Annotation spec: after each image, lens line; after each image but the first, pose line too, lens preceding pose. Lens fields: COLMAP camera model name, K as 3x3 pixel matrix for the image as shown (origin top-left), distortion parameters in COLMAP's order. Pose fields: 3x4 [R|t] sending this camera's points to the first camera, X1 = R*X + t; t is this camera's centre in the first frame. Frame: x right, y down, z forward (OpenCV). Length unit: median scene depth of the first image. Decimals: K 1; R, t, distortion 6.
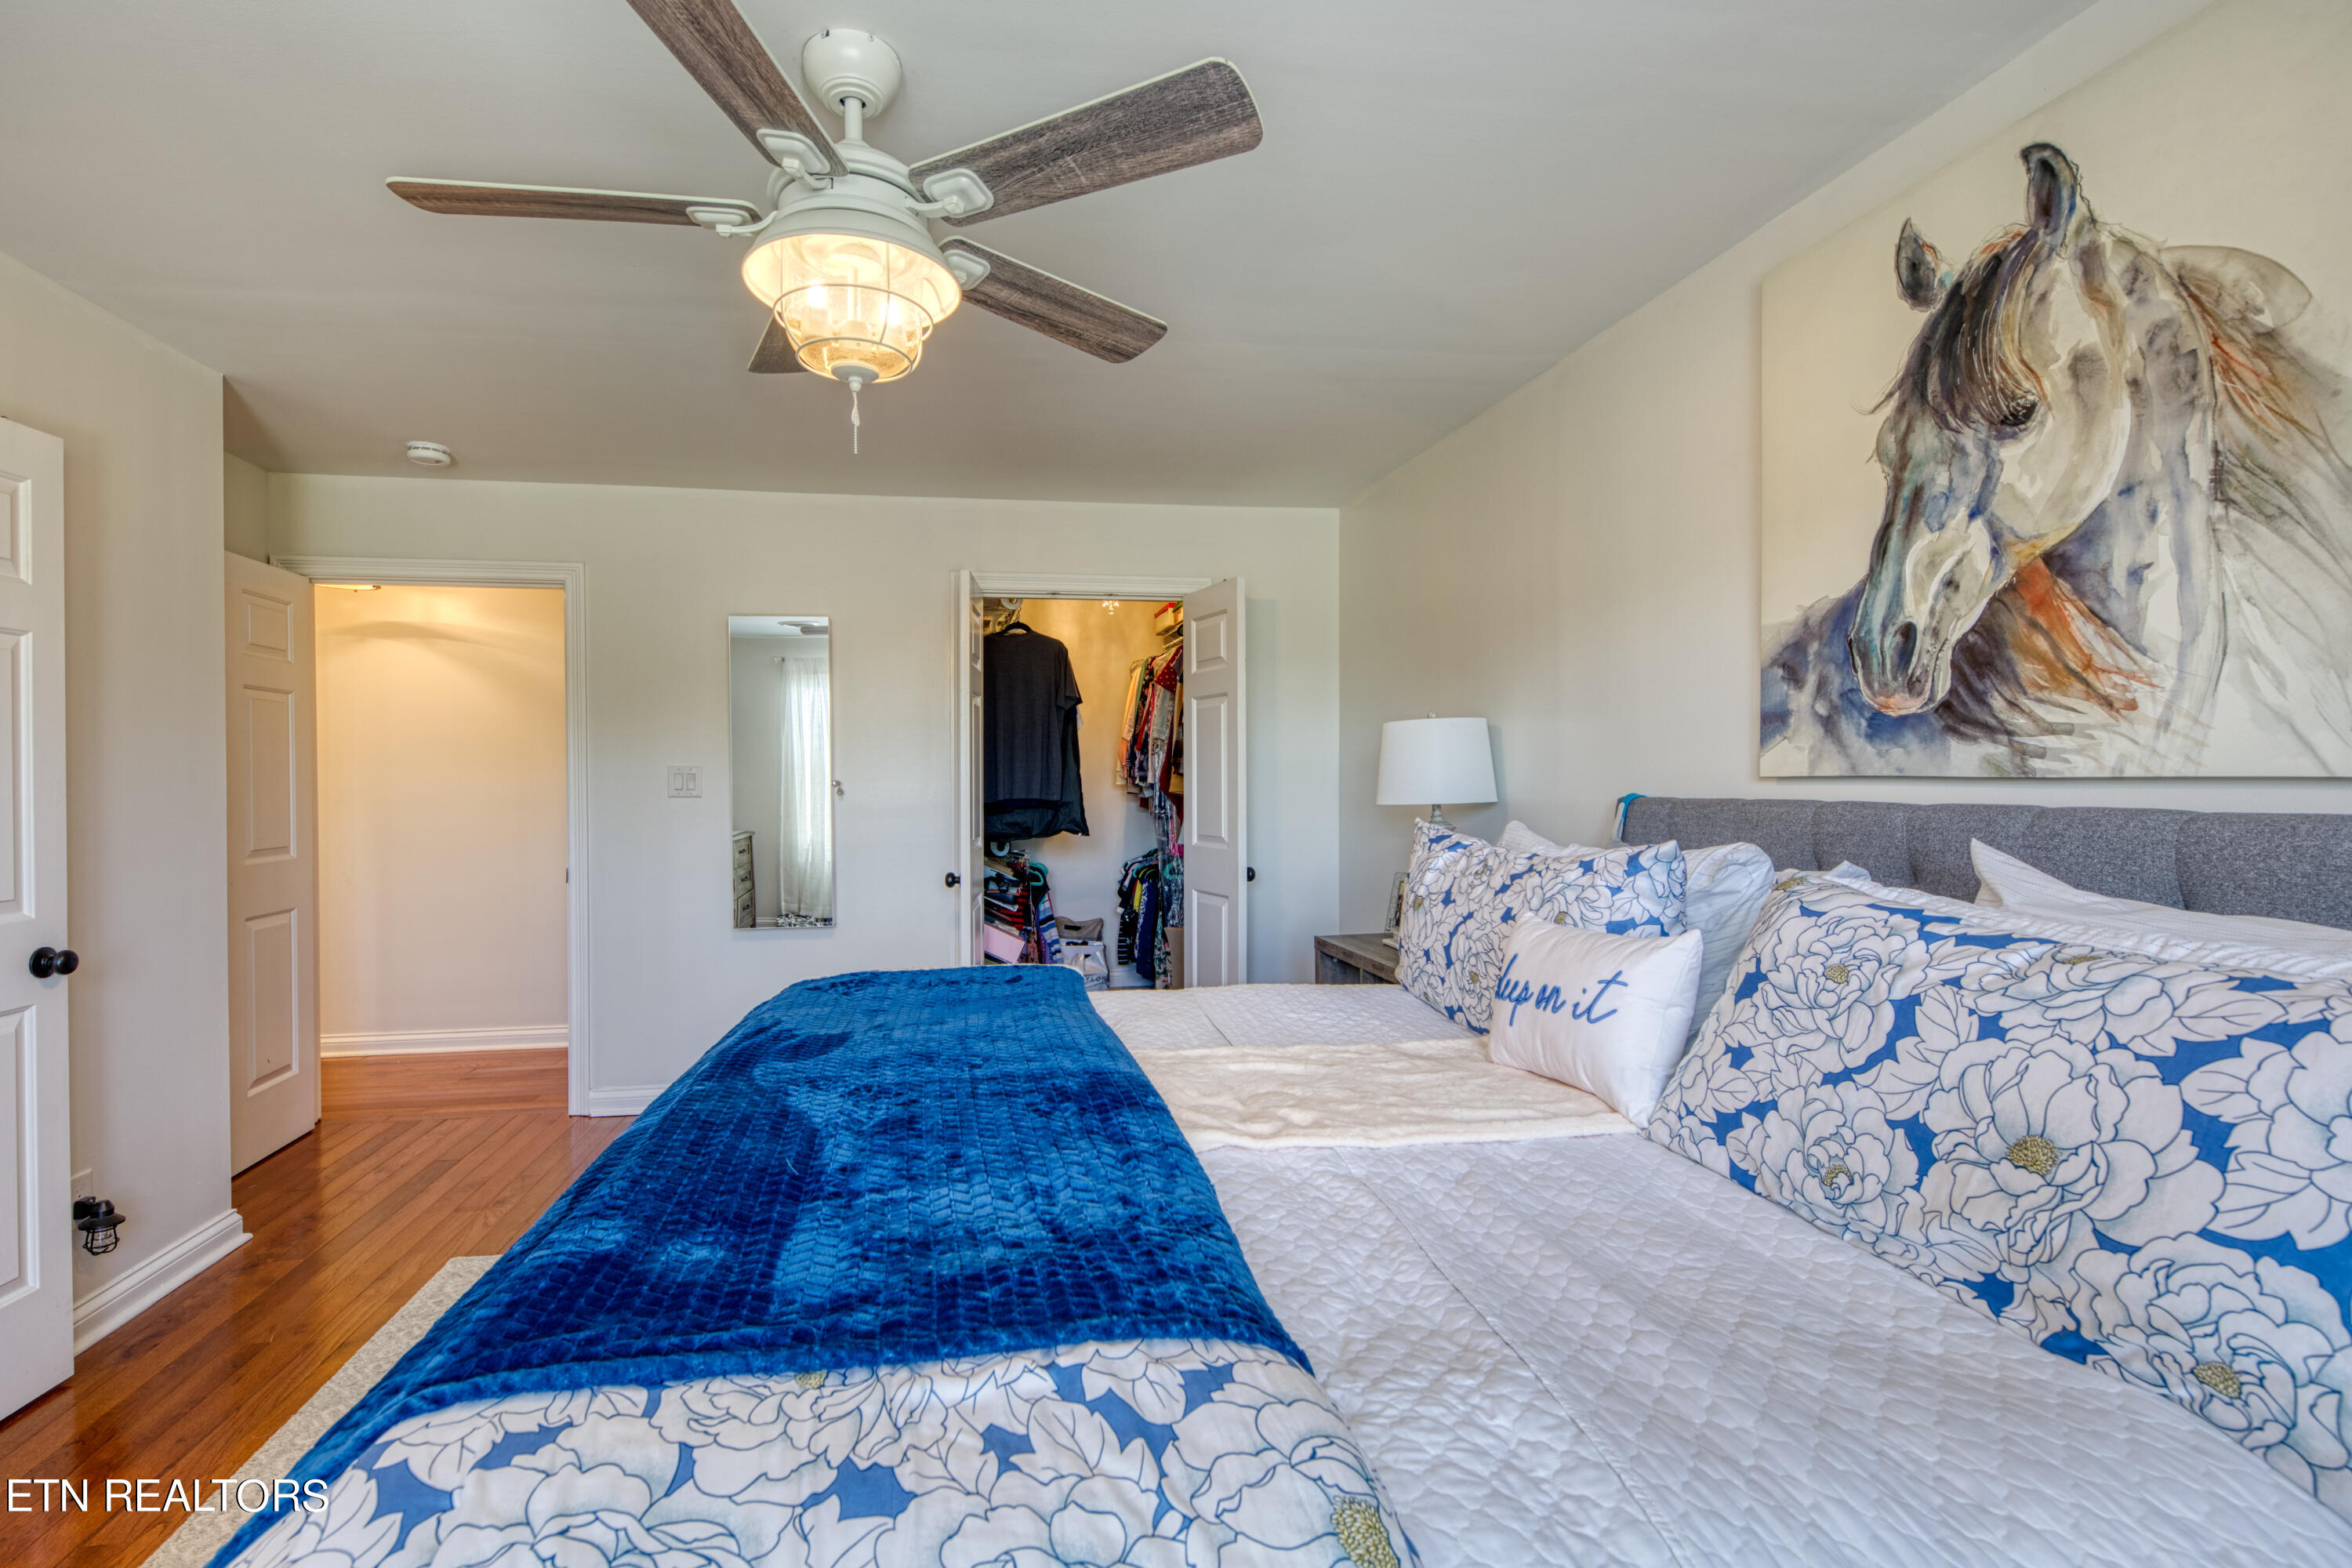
lens RADIAL K [[1131.1, 0, 1171.6], [0, 1131.1, 787.5], [0, 0, 1]] dist [0.001206, 0.000036]
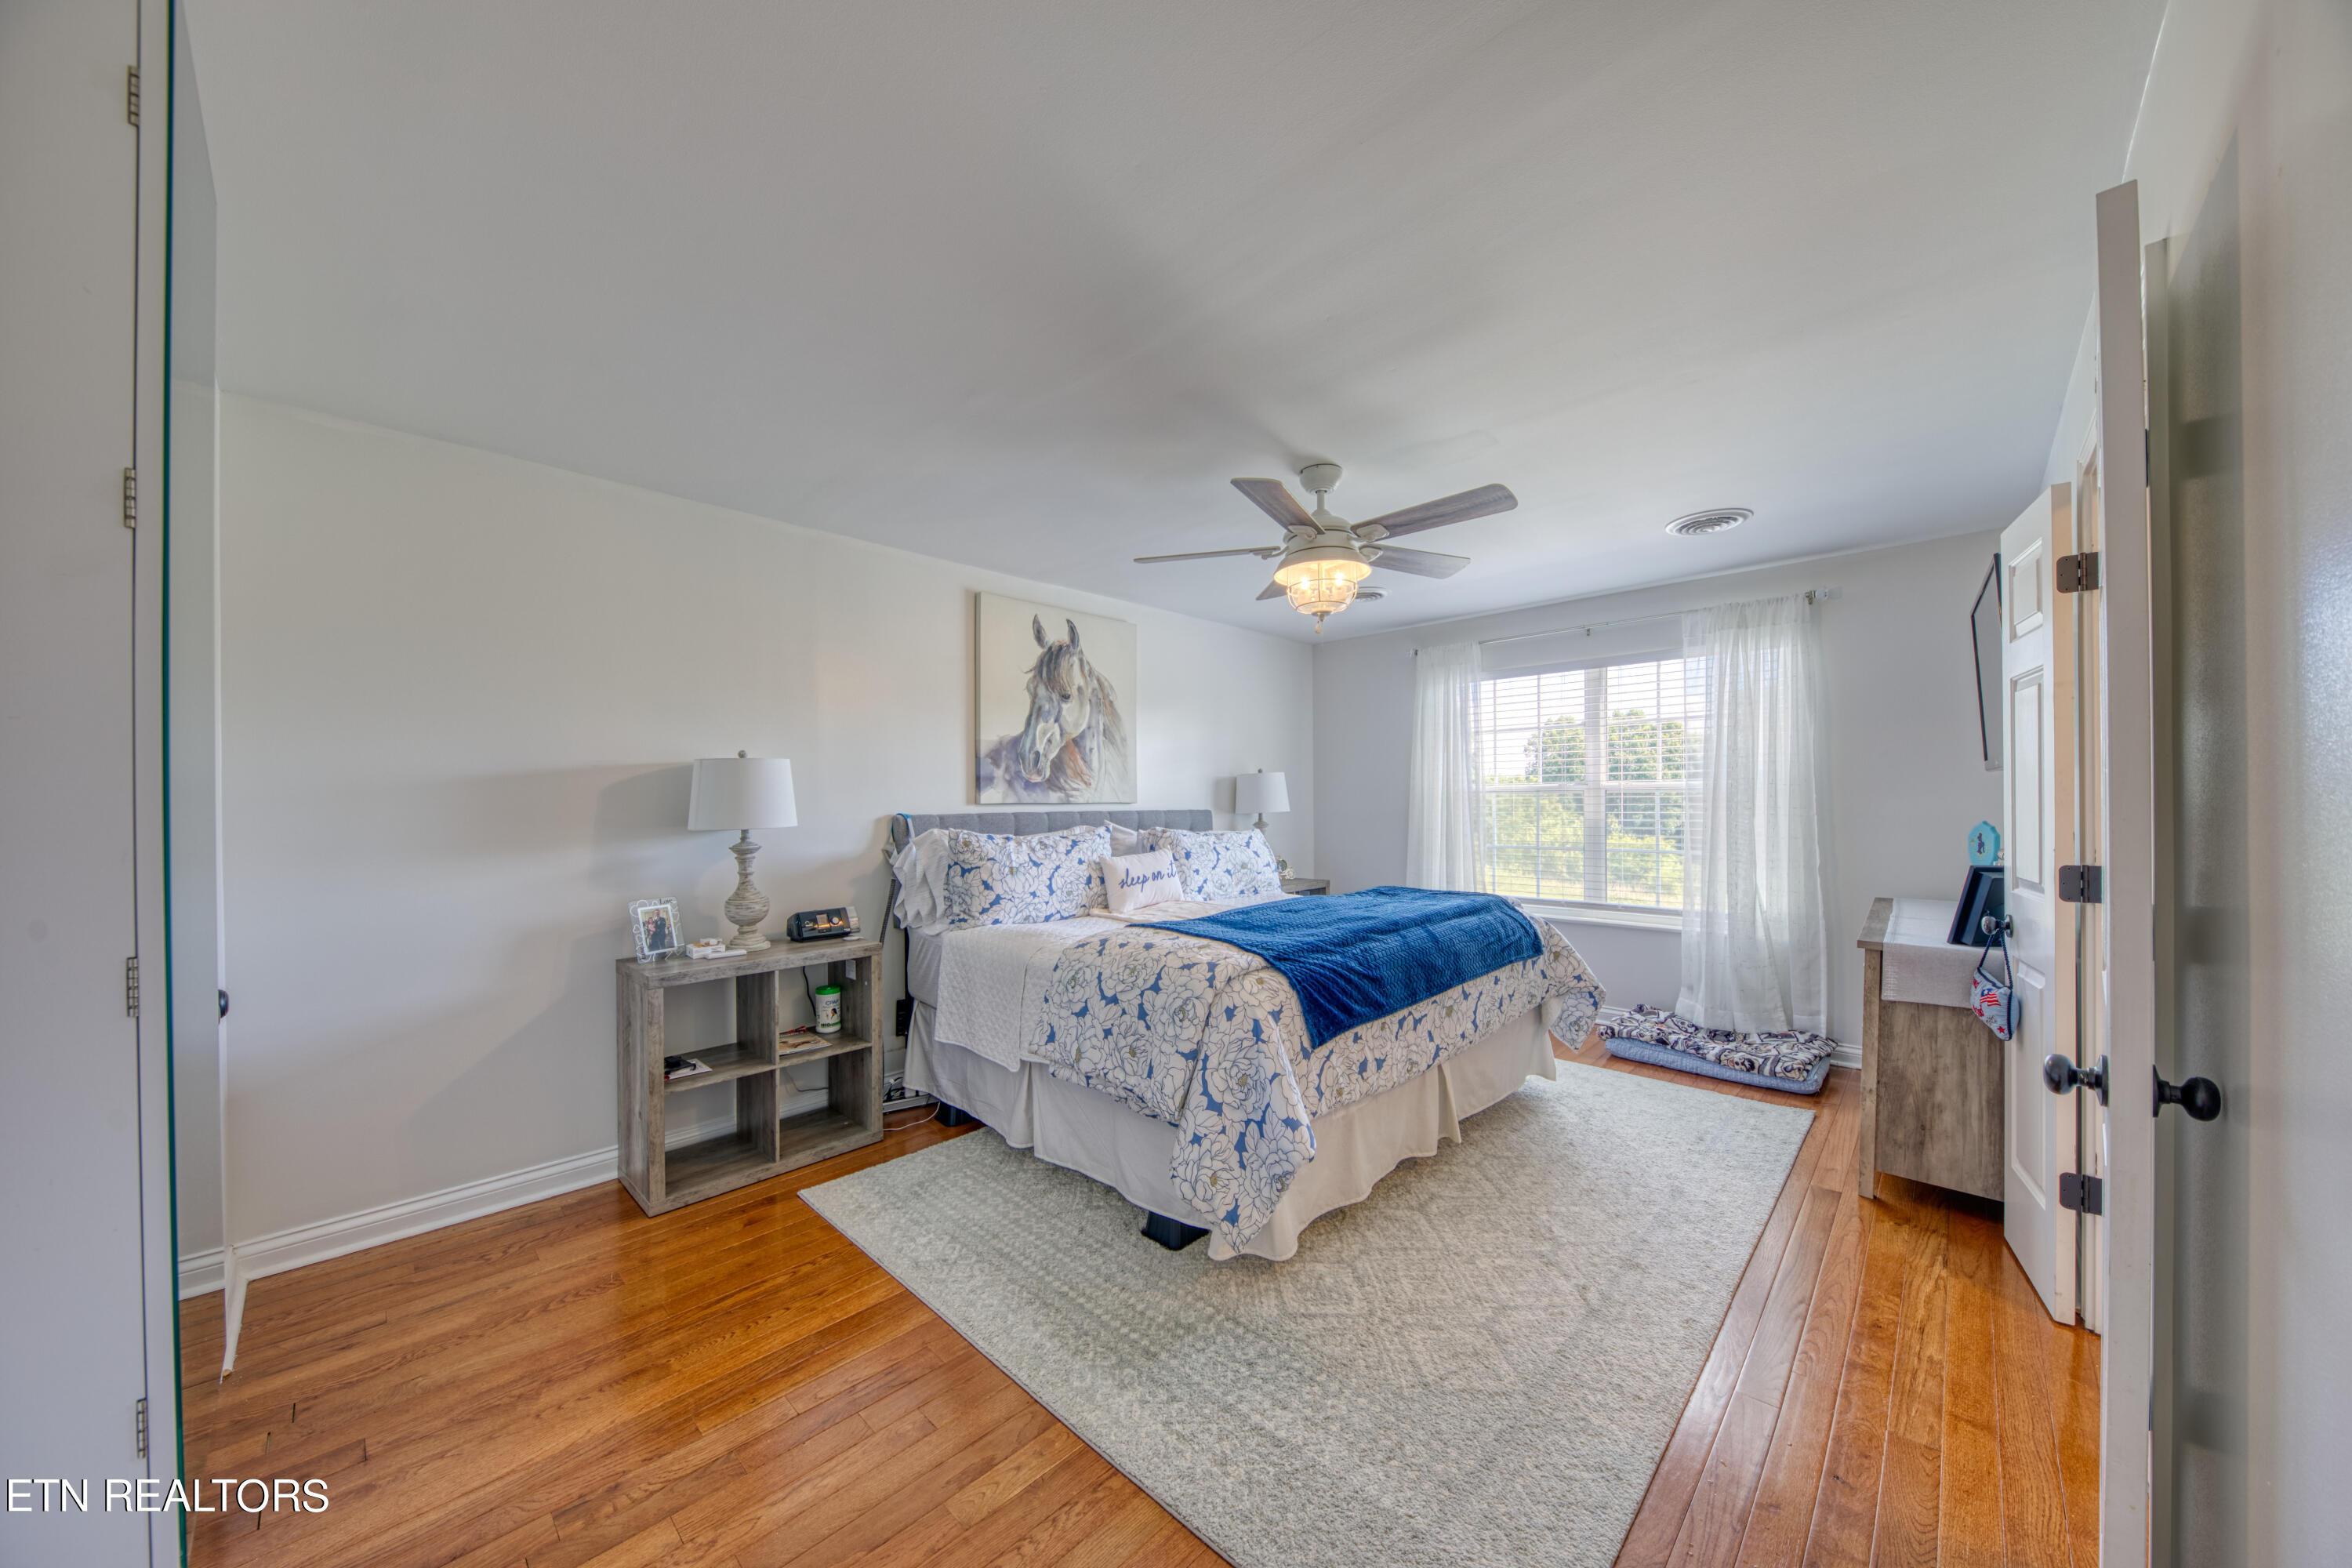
lens RADIAL K [[808.3, 0, 1174.6], [0, 808.3, 788.6], [0, 0, 1]] dist [-0.001593, -0.000456]
pose [[-0.592450, 0.005907, 0.805586, -1.333075], [0.009197, 0.999958, -0.000568, -0.044986], [-0.805555, 0.007072, -0.592479, 2.074433]]
